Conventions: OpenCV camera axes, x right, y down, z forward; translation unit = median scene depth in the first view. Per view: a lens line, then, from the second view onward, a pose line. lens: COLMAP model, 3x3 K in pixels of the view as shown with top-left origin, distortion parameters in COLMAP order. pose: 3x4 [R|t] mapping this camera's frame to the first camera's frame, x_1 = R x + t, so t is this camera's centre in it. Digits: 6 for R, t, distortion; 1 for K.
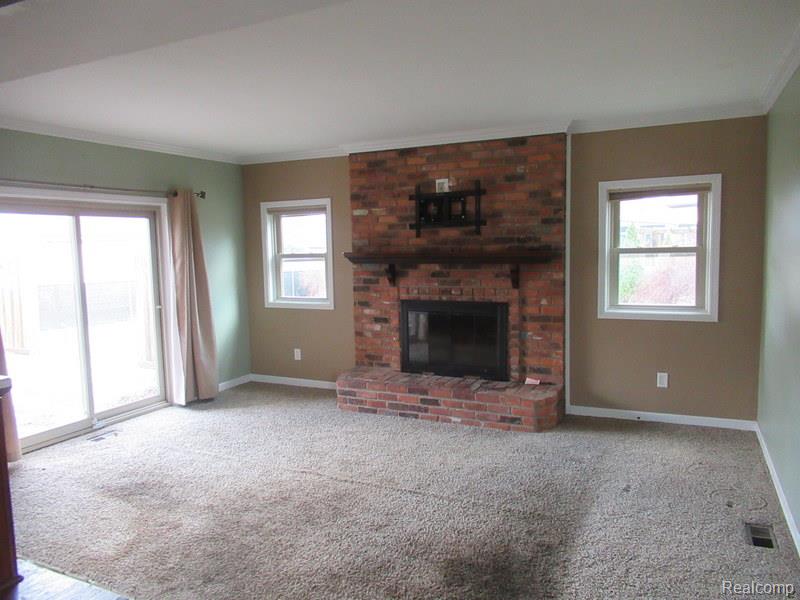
lens RADIAL K [[595.7, 0, 400.0], [0, 595.7, 300.0], [0, 0, 1]] dist [-0.004576, -0.004080]
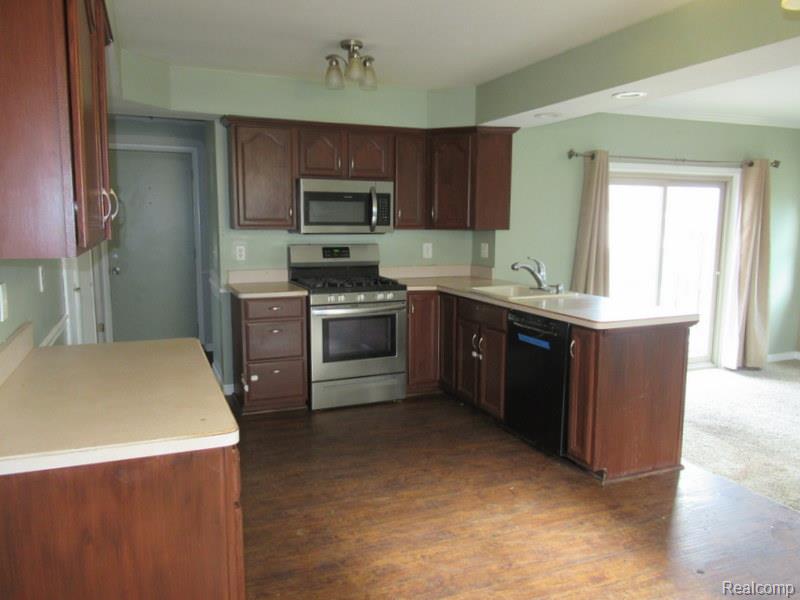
lens RADIAL K [[609.0, 0, 400.0], [0, 609.0, 300.0], [0, 0, 1]] dist [-0.002253, -0.002499]
pose [[0.748410, 0.114848, -0.653217, -0.127055], [-0.082930, 0.993368, 0.079638, 0.022000], [0.658031, -0.005431, 0.752971, -0.197527]]
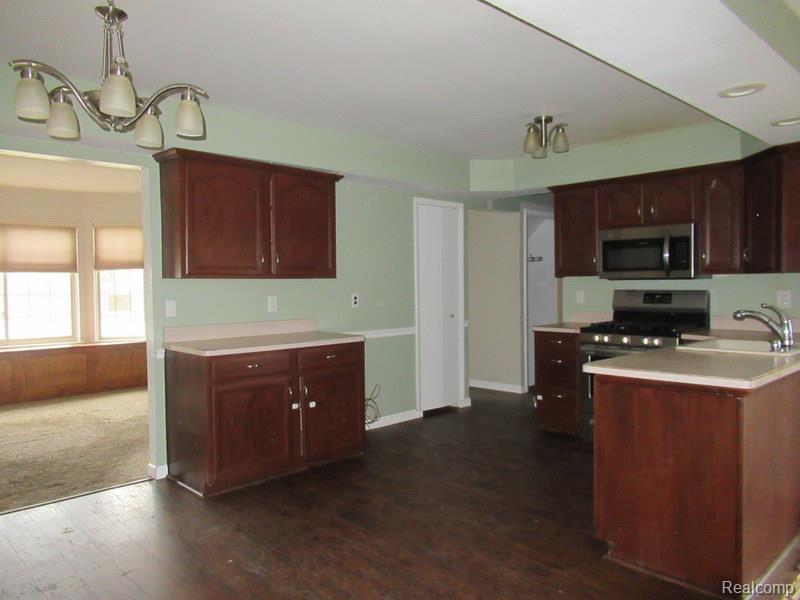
lens RADIAL K [[595.7, 0, 400.0], [0, 595.7, 300.0], [0, 0, 1]] dist [-0.004576, -0.004080]
pose [[-0.352150, 0.054895, -0.934332, 0.168594], [-0.067524, 0.994187, 0.083861, -0.014269], [0.933505, 0.092622, -0.346396, 0.371417]]
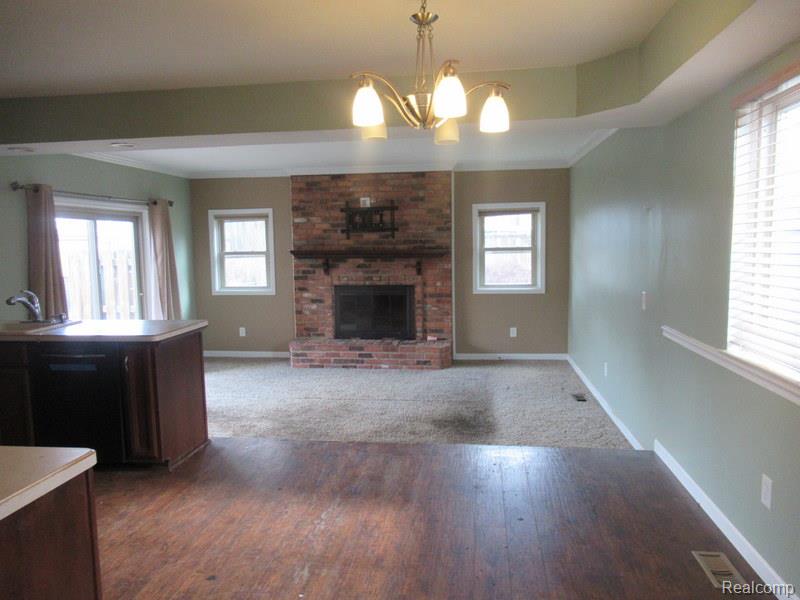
lens RADIAL K [[595.7, 0, 400.0], [0, 595.7, 300.0], [0, 0, 1]] dist [-0.004576, -0.004080]
pose [[0.949697, -0.023391, 0.312296, -0.303228], [0.024385, 0.999702, 0.000722, 0.038868], [-0.312220, 0.006930, 0.949985, -0.362448]]
